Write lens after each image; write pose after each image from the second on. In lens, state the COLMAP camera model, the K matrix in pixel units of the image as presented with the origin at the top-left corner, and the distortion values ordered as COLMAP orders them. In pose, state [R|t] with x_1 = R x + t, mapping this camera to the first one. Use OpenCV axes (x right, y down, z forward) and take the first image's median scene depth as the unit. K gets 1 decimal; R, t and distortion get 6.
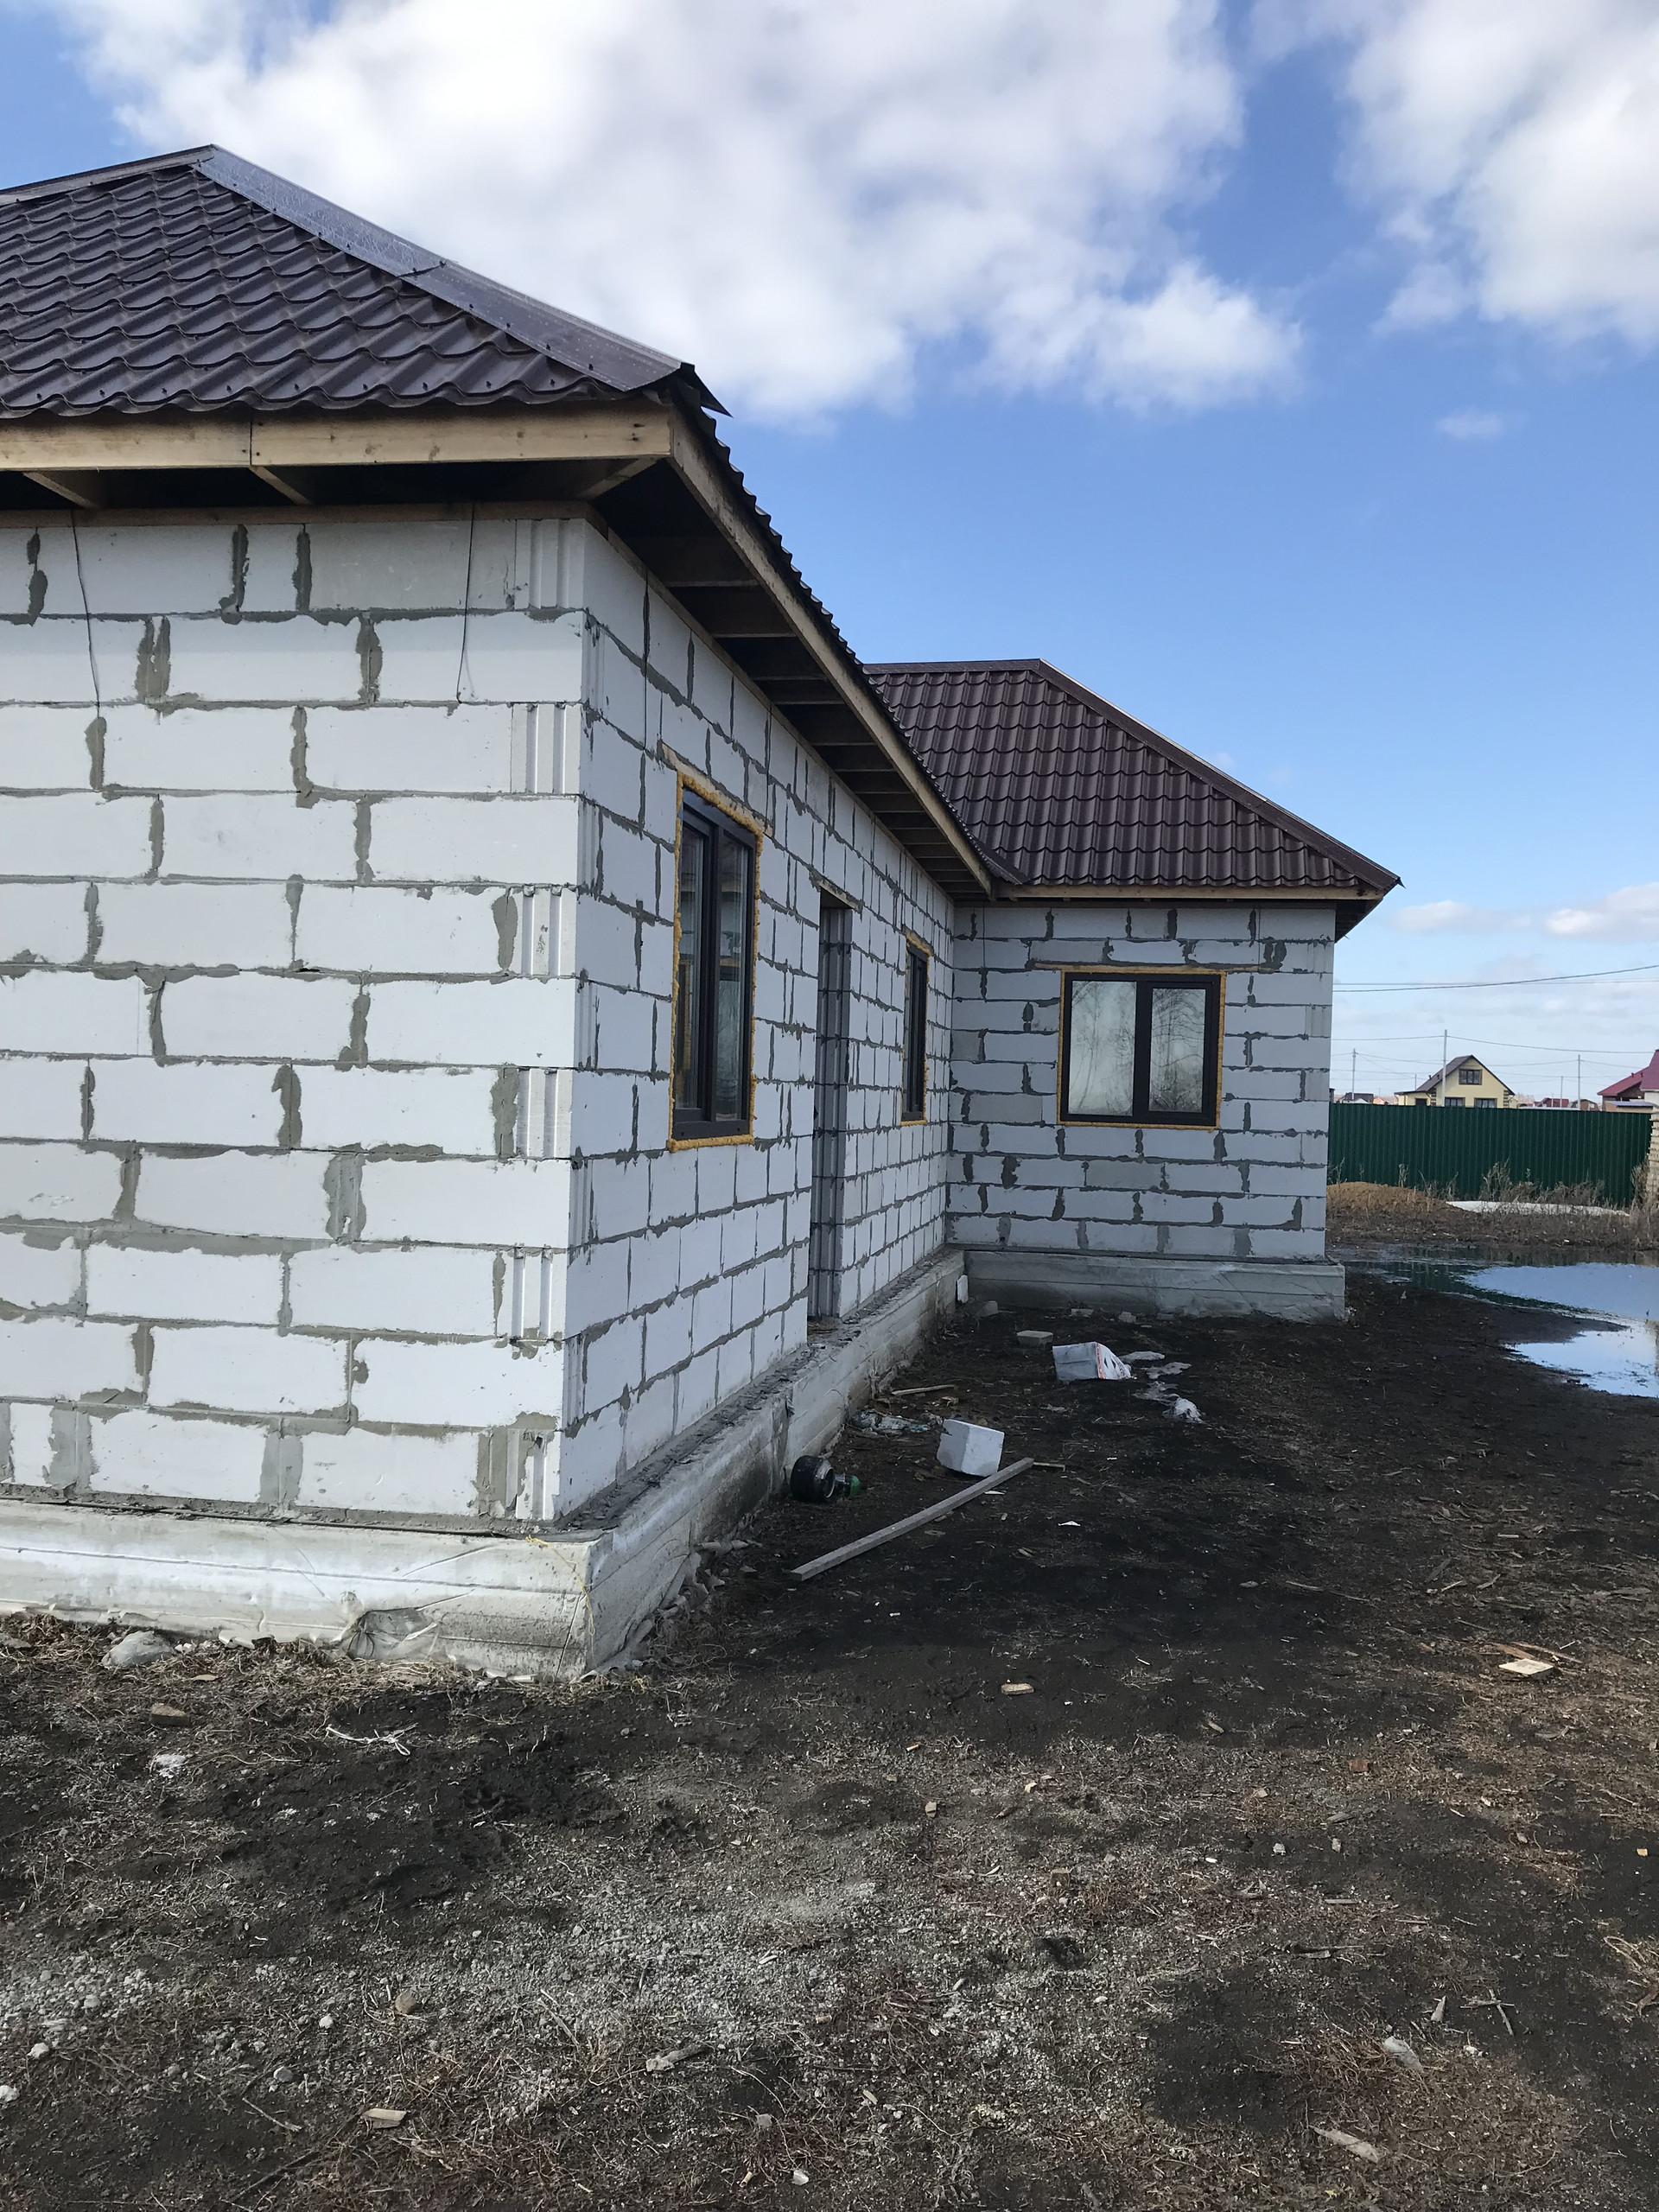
lens RADIAL K [[1811.4, 0, 834.6], [0, 1811.4, 1115.5], [0, 0, 1]] dist [0.047353, -0.041955]
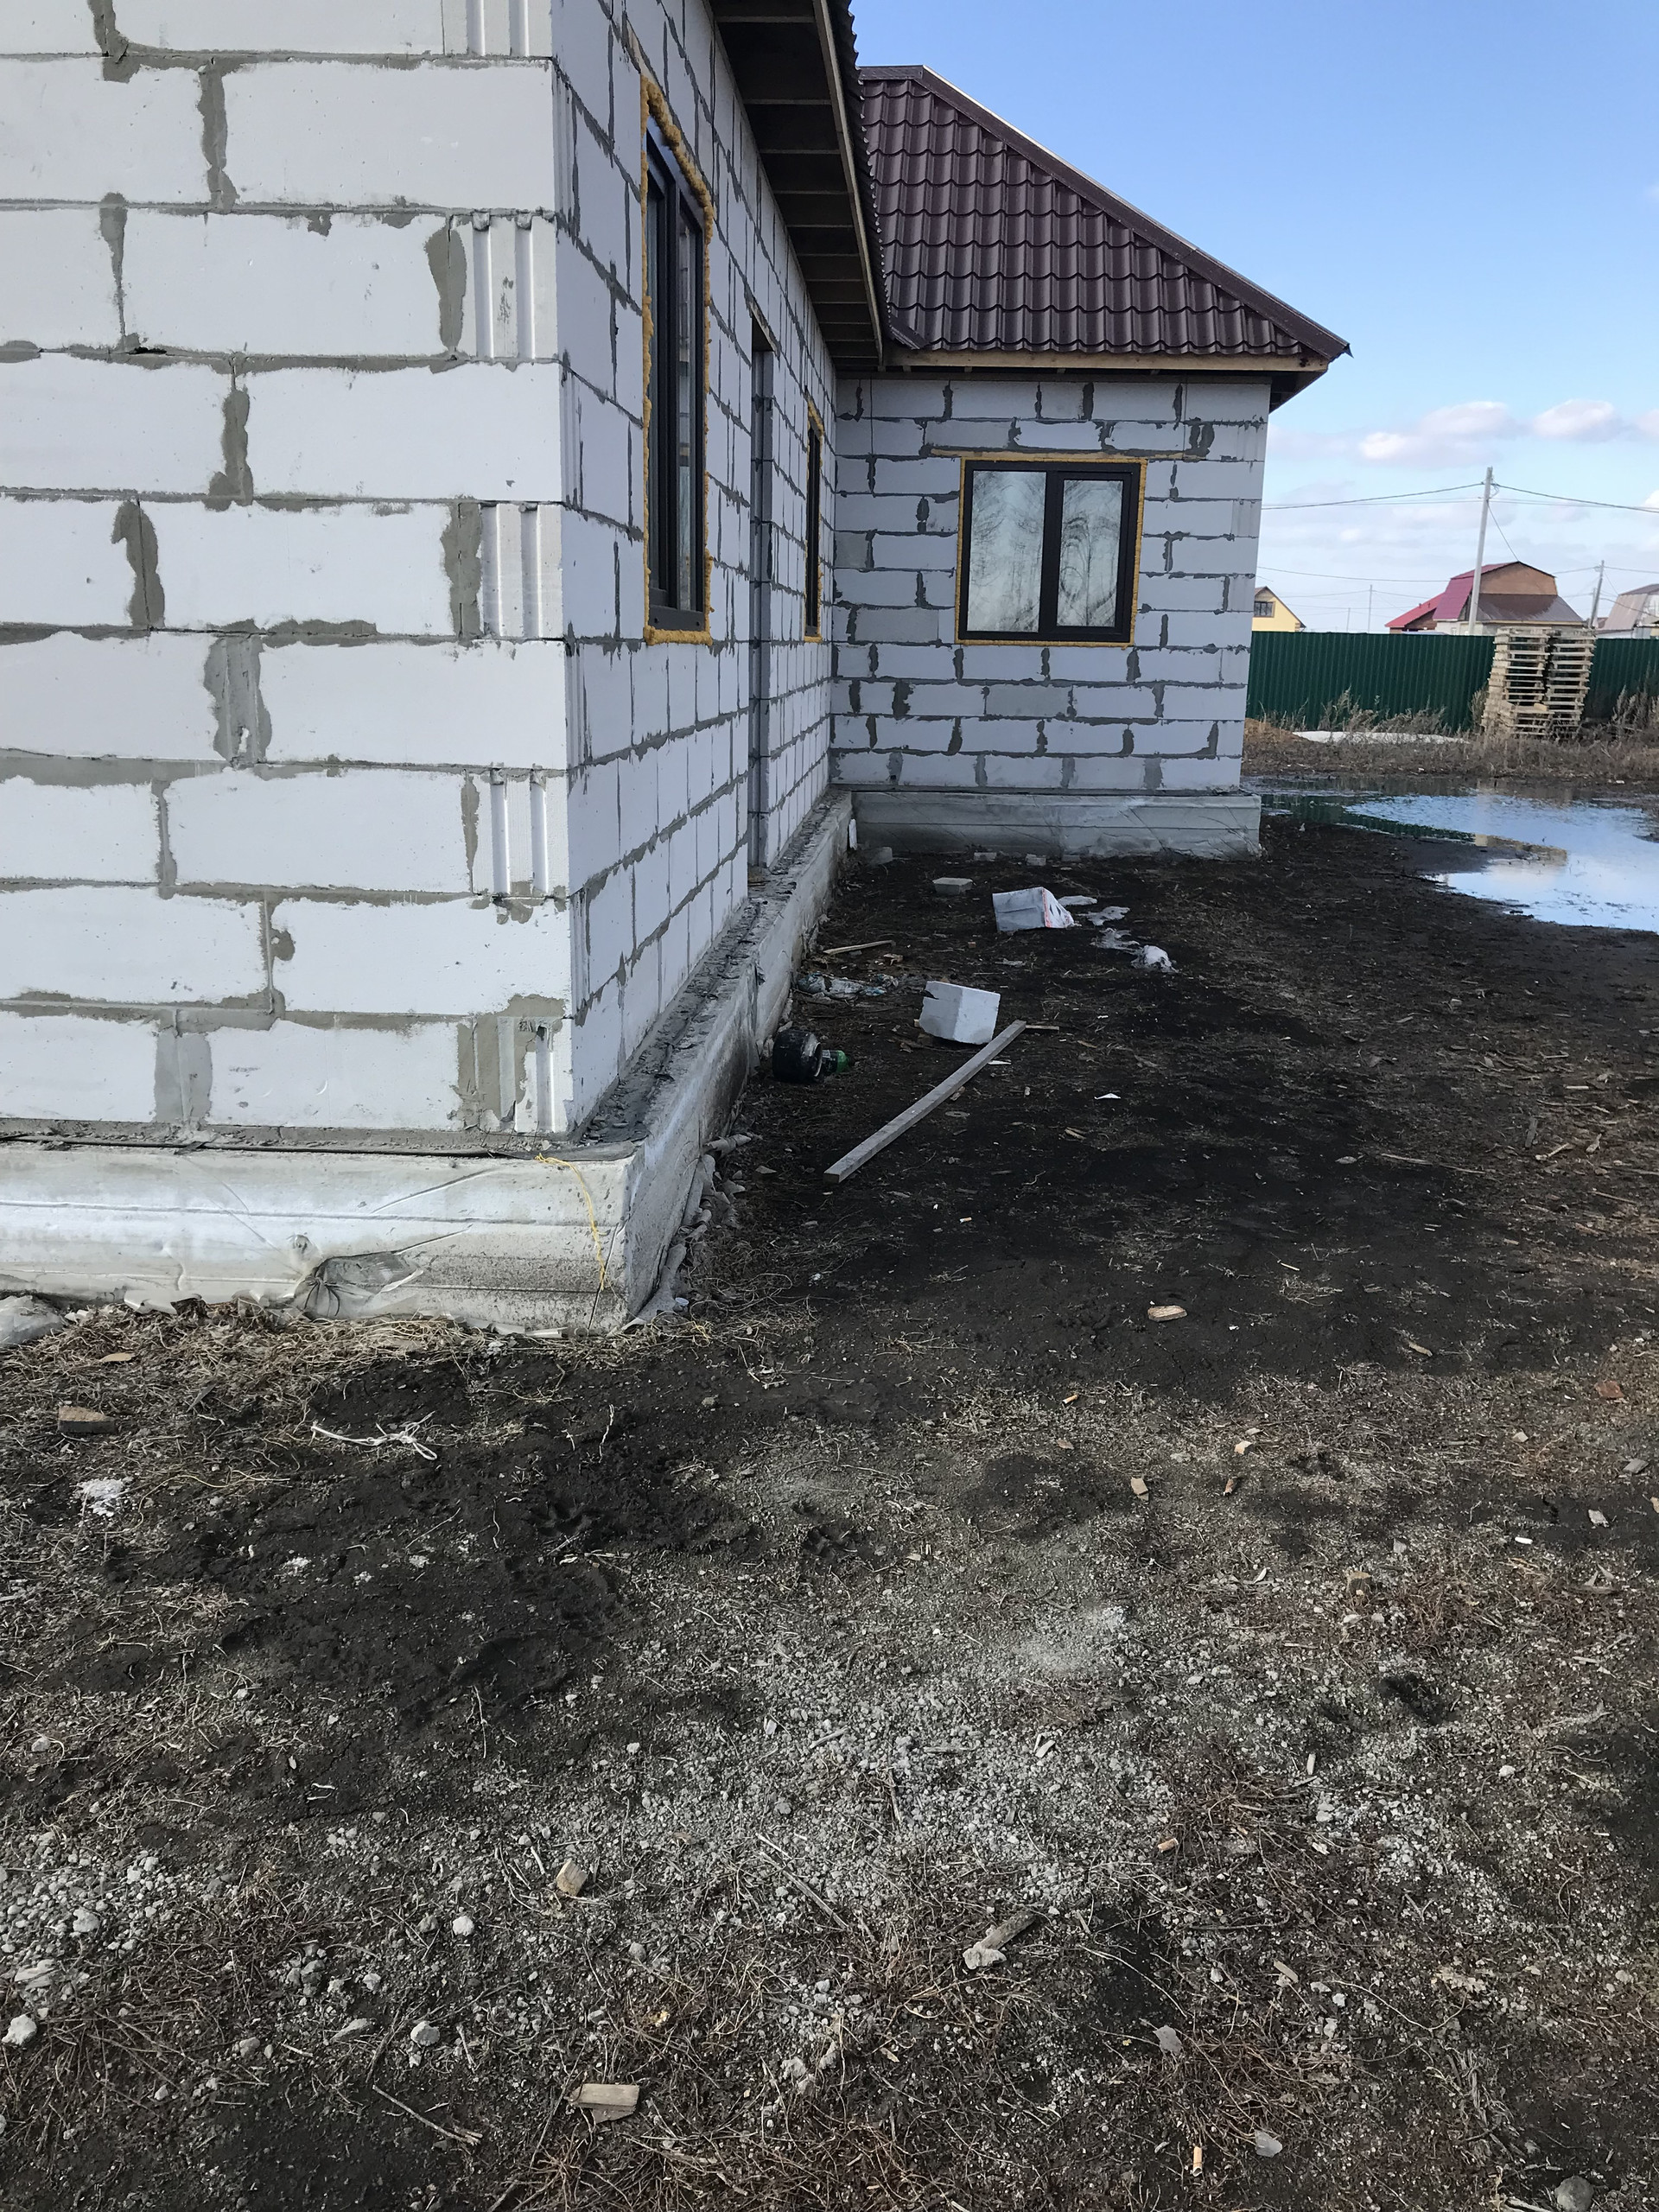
lens RADIAL K [[1811.4, 0, 834.6], [0, 1811.4, 1115.5], [0, 0, 1]] dist [0.047353, -0.041955]
pose [[0.992987, -0.038990, 0.111606, -0.123845], [0.010624, 0.969660, 0.244227, 0.030954], [-0.117742, -0.241329, 0.963274, 0.251644]]
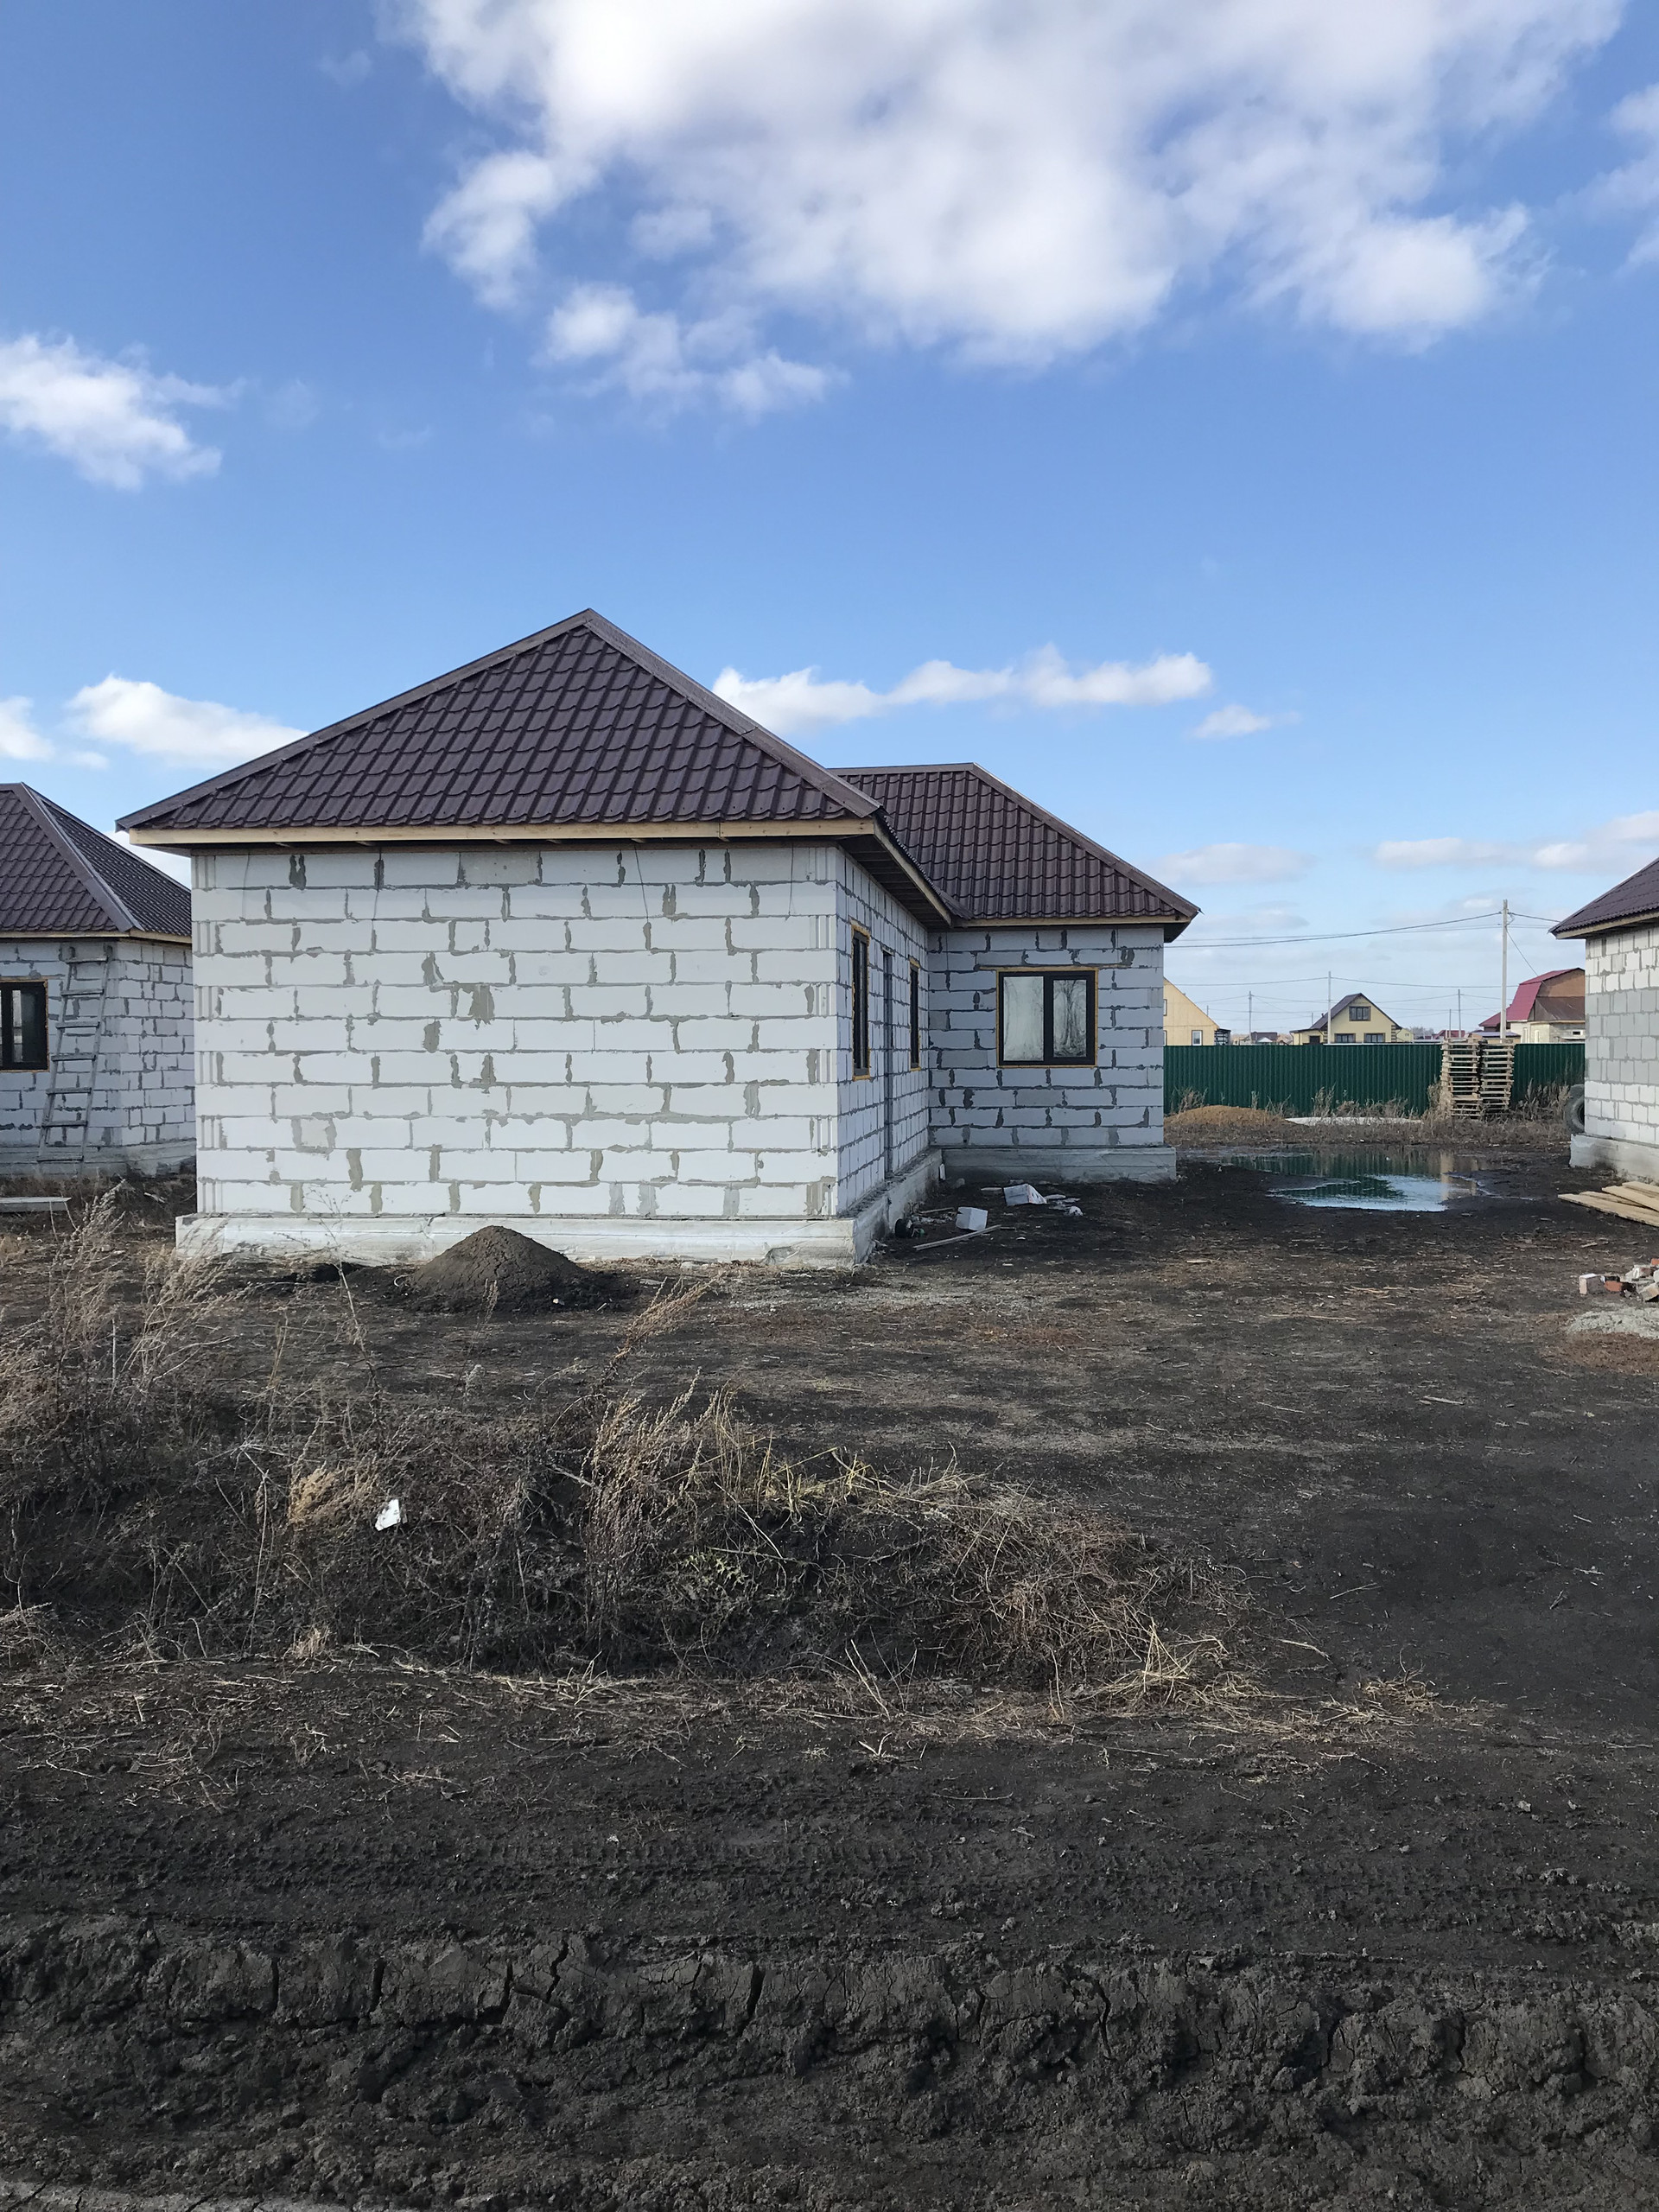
lens RADIAL K [[1815.5, 0, 827.4], [0, 1815.5, 1126.6], [0, 0, 1]] dist [0.209086, -0.665957]
pose [[0.998317, -0.038956, 0.042965, -0.272428], [0.037664, 0.998825, 0.030492, 0.006306], [-0.044102, -0.028822, 0.998611, -1.676465]]
